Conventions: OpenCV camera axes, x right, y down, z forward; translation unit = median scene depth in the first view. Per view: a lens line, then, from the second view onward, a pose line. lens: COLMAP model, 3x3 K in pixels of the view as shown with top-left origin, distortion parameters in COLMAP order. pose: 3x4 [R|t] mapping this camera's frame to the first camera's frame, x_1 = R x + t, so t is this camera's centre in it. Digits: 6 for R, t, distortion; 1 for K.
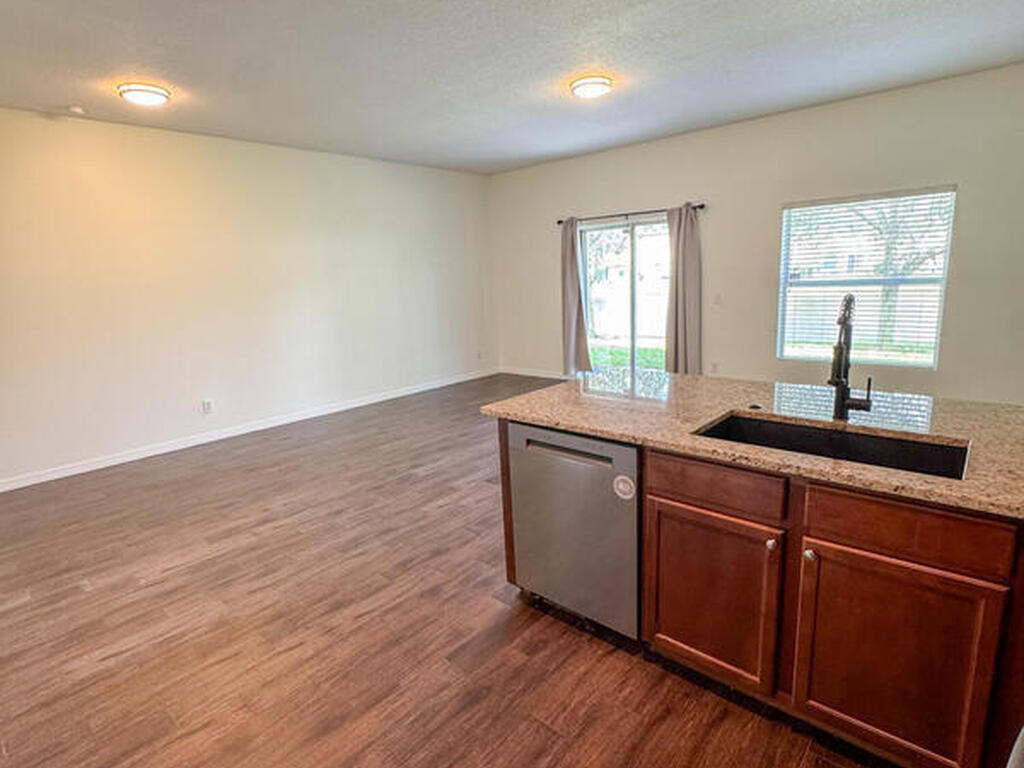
lens RADIAL K [[541.4, 0, 512.0], [0, 541.4, 384.0], [0, 0, 1]] dist [0.000451, 0.000257]
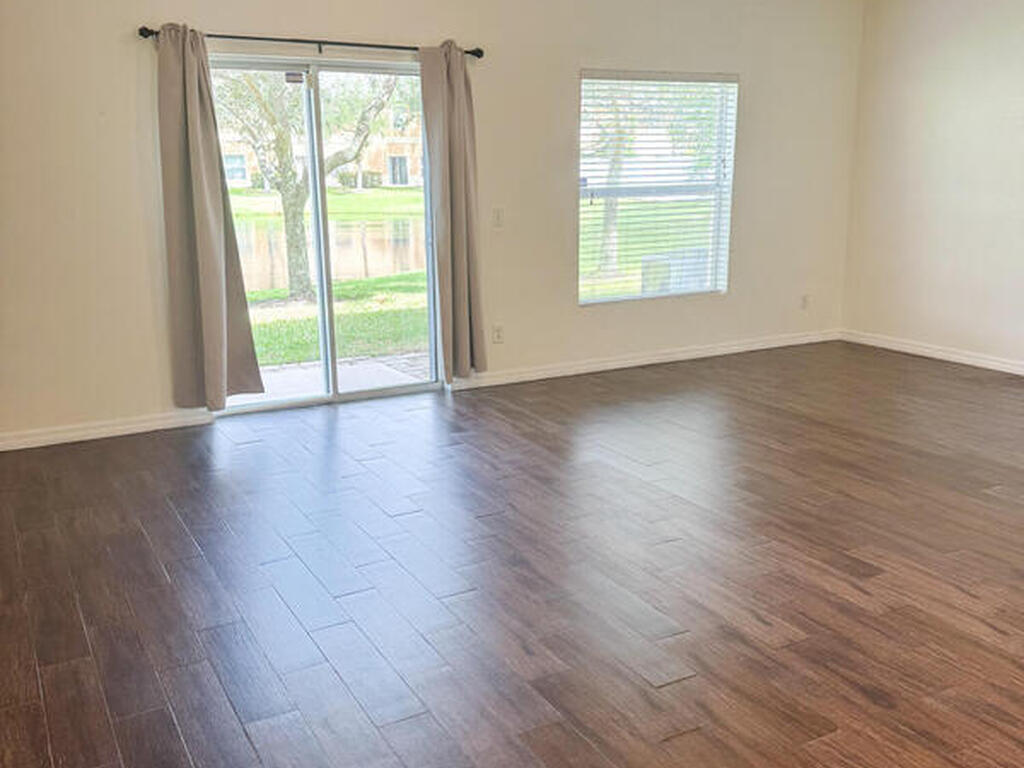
lens RADIAL K [[937.4, 0, 513.0], [0, 937.4, 405.9], [0, 0, 1]] dist [0.158212, -0.309584]
pose [[0.320028, -0.196417, 0.926824, -0.751506], [0.186521, 0.972189, 0.141626, -0.124475], [-0.928866, 0.127548, 0.347764, 0.797326]]
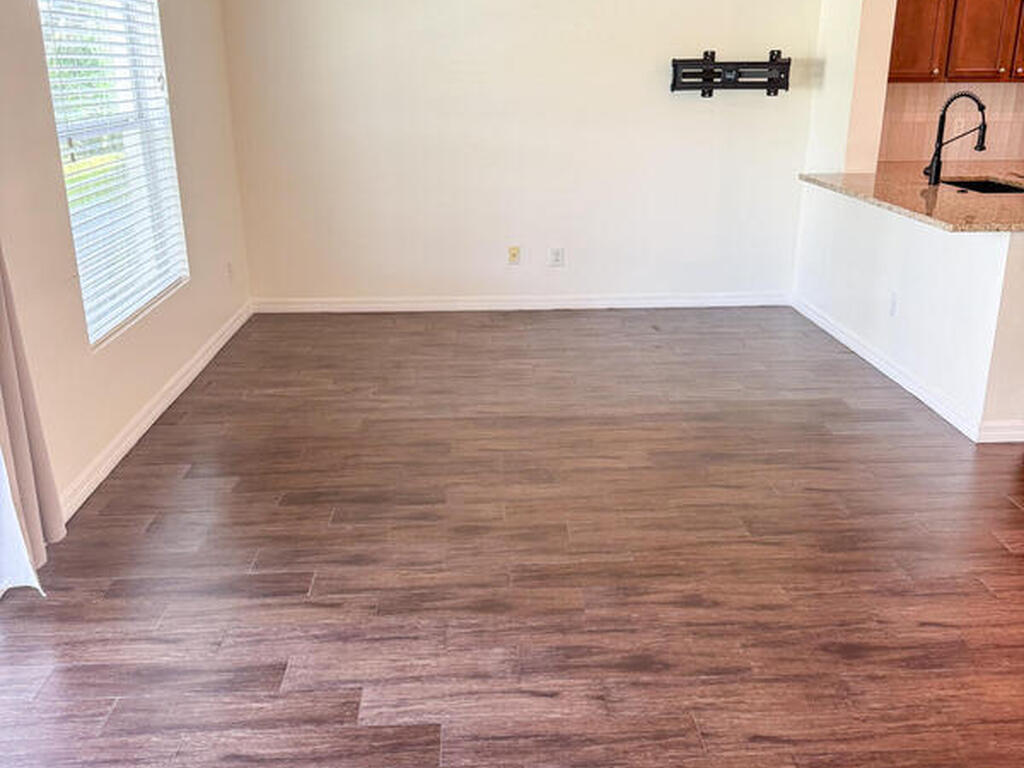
lens RADIAL K [[945.0, 0, 512.0], [0, 945.0, 384.0], [0, 0, 1]] dist [0.173644, -0.325657]
pose [[-0.697339, -0.177725, 0.694357, -0.187761], [0.185005, 0.891309, 0.413935, -0.287793], [-0.692453, 0.417112, -0.588665, 1.397668]]
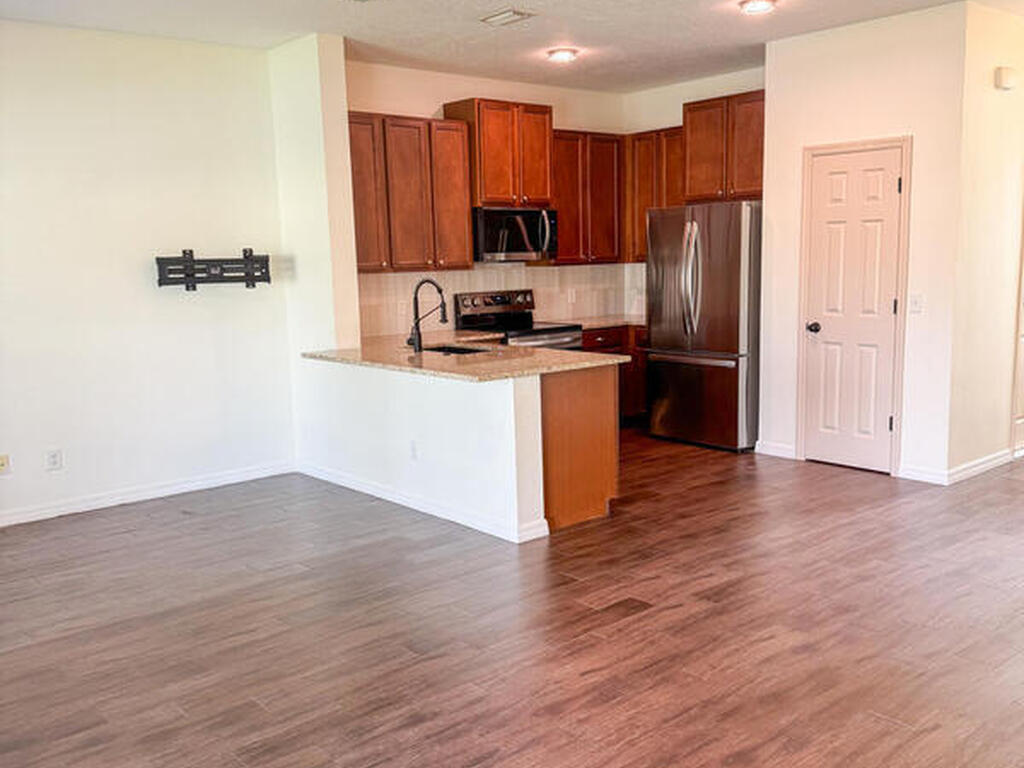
lens RADIAL K [[937.4, 0, 513.0], [0, 937.4, 405.9], [0, 0, 1]] dist [0.158212, -0.309584]
pose [[-0.987186, 0.053098, 0.150482, -0.055229], [0.103940, 0.929495, 0.353886, -0.325833], [-0.121082, 0.364992, -0.923104, 1.542010]]
